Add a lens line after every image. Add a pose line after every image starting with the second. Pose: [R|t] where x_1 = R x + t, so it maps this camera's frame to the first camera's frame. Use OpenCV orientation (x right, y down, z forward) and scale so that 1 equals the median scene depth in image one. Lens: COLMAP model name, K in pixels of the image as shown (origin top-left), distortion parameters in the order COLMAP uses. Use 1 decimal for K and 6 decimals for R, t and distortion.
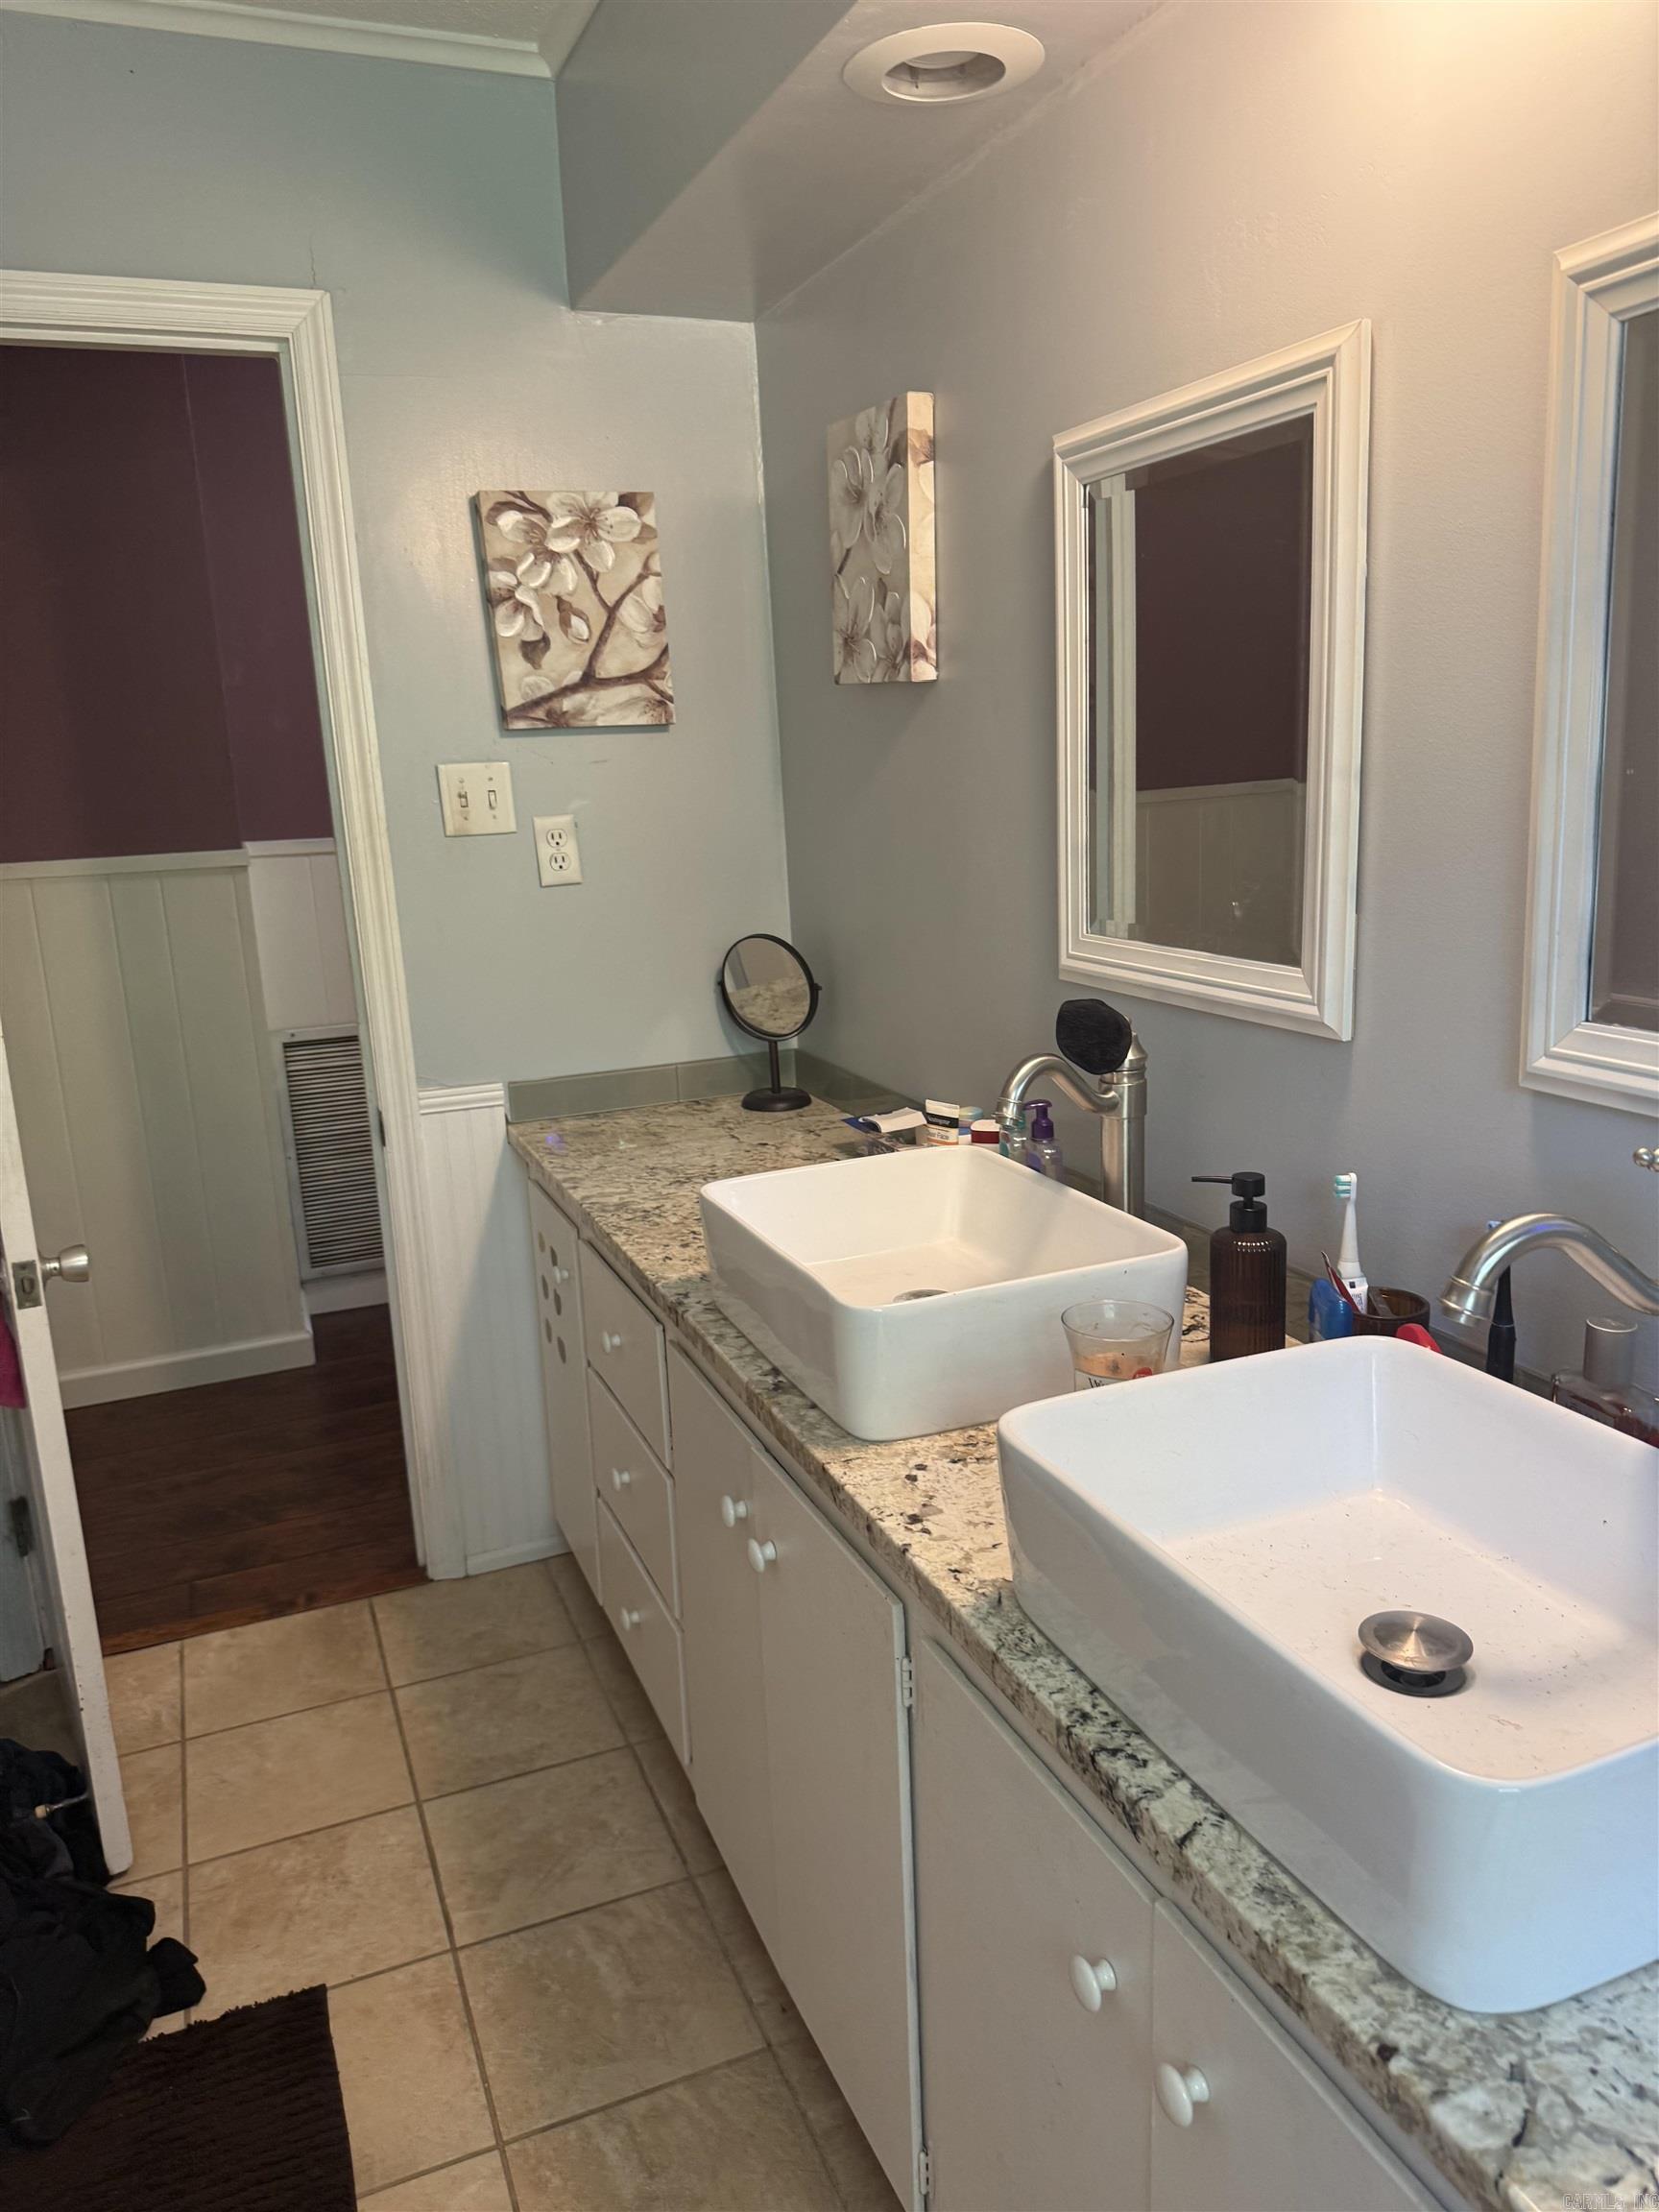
lens RADIAL K [[1540.7, 0, 835.5], [0, 1540.7, 1126.6], [0, 0, 1]] dist [0.011310, -0.025059]
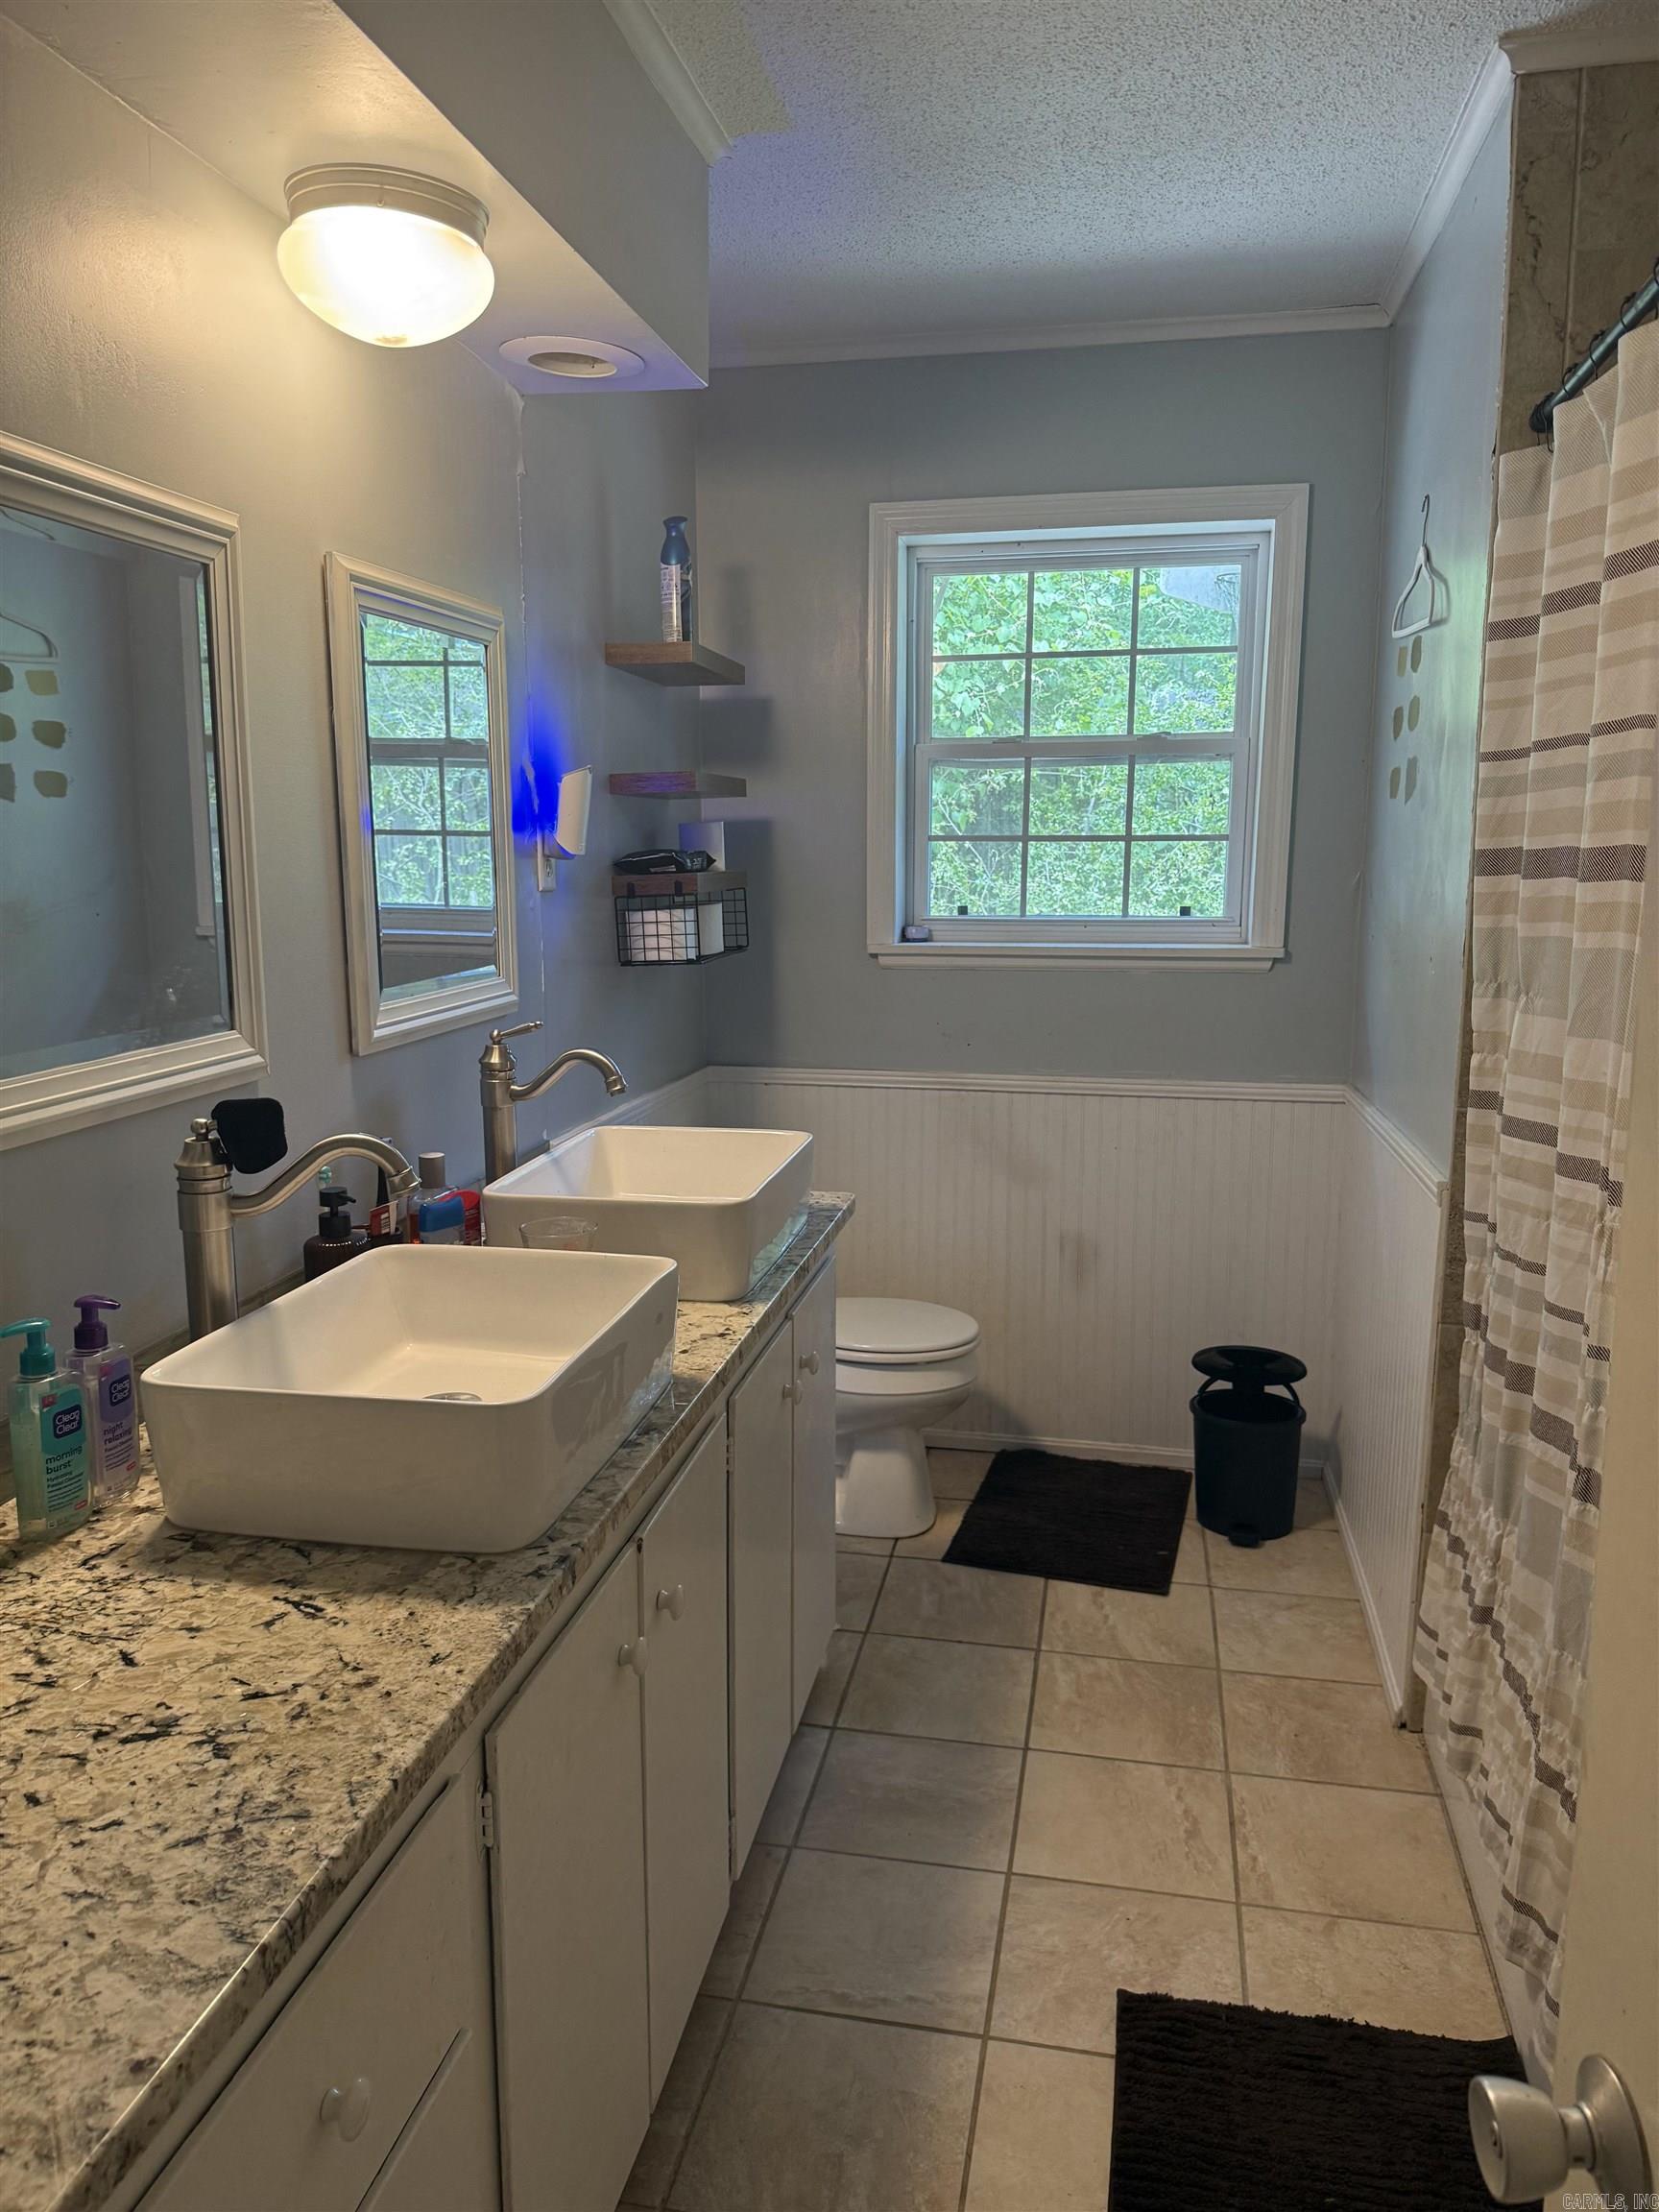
lens RADIAL K [[1540.7, 0, 836.8], [0, 1540.7, 1100.2], [0, 0, 1]] dist [0.011310, -0.025059]
pose [[-0.834422, -0.054010, 0.548473, -0.535663], [0.160850, 0.927992, 0.336093, -0.279684], [-0.527131, 0.368665, -0.765650, 1.260853]]
